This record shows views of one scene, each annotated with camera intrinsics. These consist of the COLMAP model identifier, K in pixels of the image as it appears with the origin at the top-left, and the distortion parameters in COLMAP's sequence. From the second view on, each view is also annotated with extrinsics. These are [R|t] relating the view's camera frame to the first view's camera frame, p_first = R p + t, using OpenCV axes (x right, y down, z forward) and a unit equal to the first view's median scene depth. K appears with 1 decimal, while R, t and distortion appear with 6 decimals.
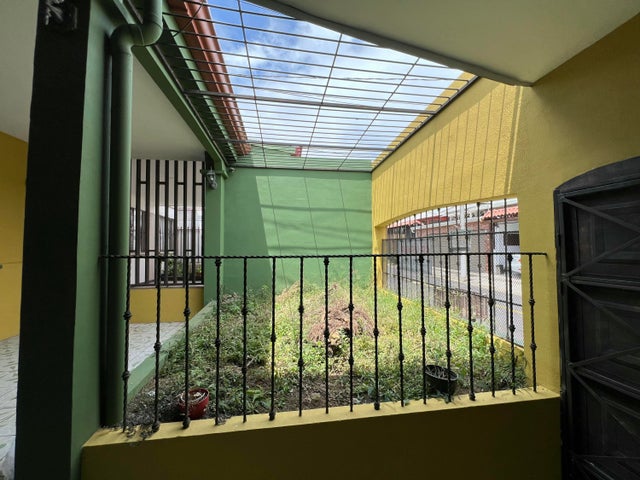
lens RADIAL K [[256.1, 0, 320.8], [0, 256.1, 238.5], [0, 0, 1]] dist [-0.001027, -0.000103]
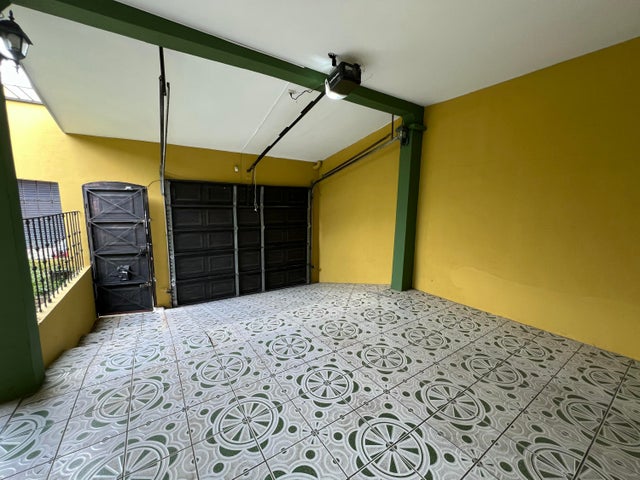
lens RADIAL K [[256.1, 0, 320.3], [0, 256.1, 240.1], [0, 0, 1]] dist [-0.001027, -0.000103]
pose [[-0.417563, -0.125010, 0.900008, -2.454922], [-0.040594, 0.992069, 0.118963, -0.054400], [-0.907741, 0.013139, -0.419326, -0.037668]]
